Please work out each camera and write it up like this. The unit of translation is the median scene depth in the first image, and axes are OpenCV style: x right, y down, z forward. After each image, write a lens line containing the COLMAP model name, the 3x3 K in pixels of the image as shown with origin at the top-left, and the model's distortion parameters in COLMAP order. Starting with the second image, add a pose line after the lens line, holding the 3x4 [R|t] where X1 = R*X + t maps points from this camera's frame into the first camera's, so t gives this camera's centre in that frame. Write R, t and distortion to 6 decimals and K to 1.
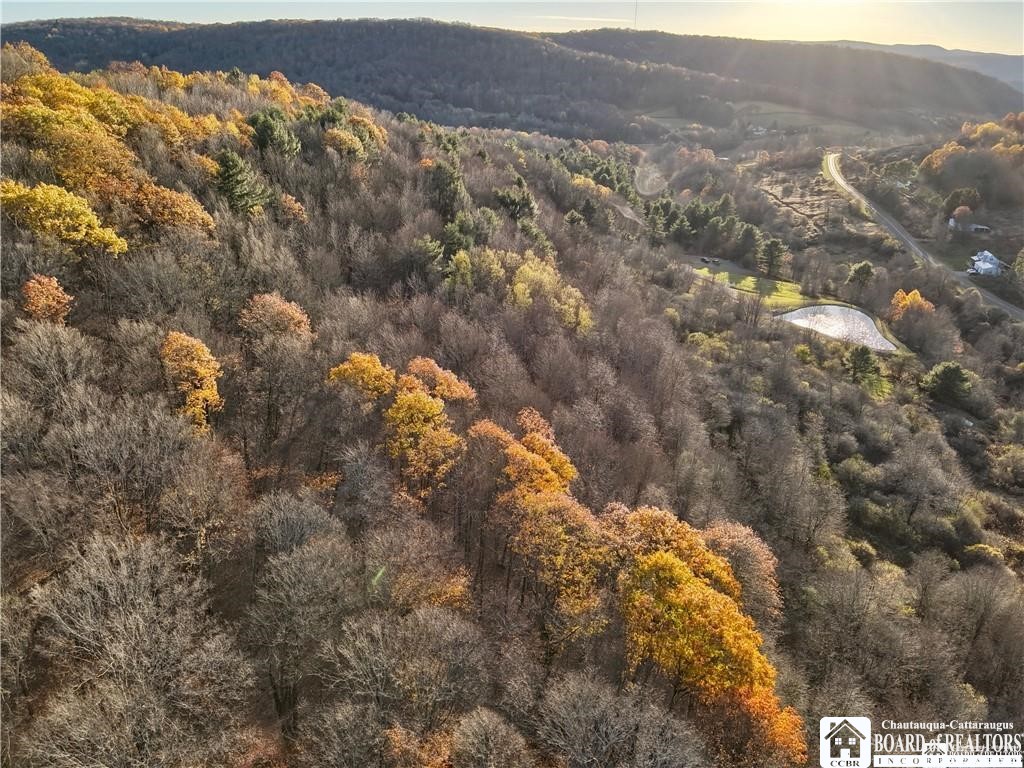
lens RADIAL K [[686.5, 0, 512.0], [0, 686.5, 384.0], [0, 0, 1]] dist [0.002579, -0.089248]
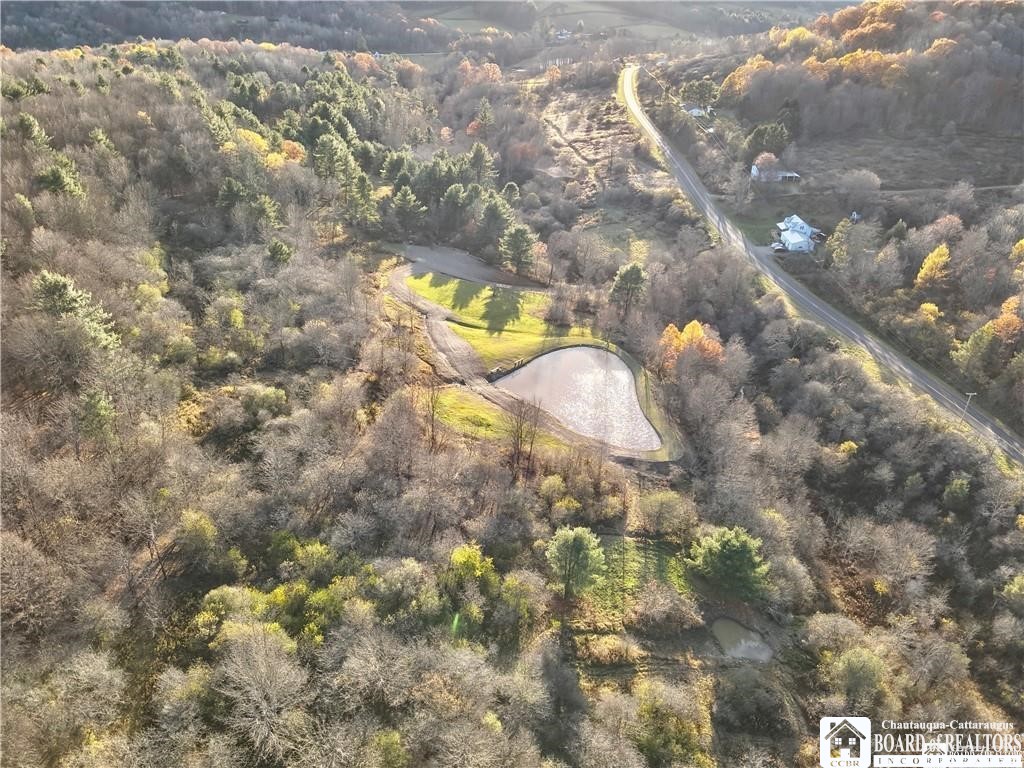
lens RADIAL K [[716.6, 0, 512.0], [0, 716.6, 384.0], [0, 0, 1]] dist [0.075261, -0.211771]
pose [[0.969949, -0.105375, 0.219304, 0.133405], [0.082098, 0.990232, 0.112699, -0.091798], [-0.229037, -0.091308, 0.969126, 0.177327]]
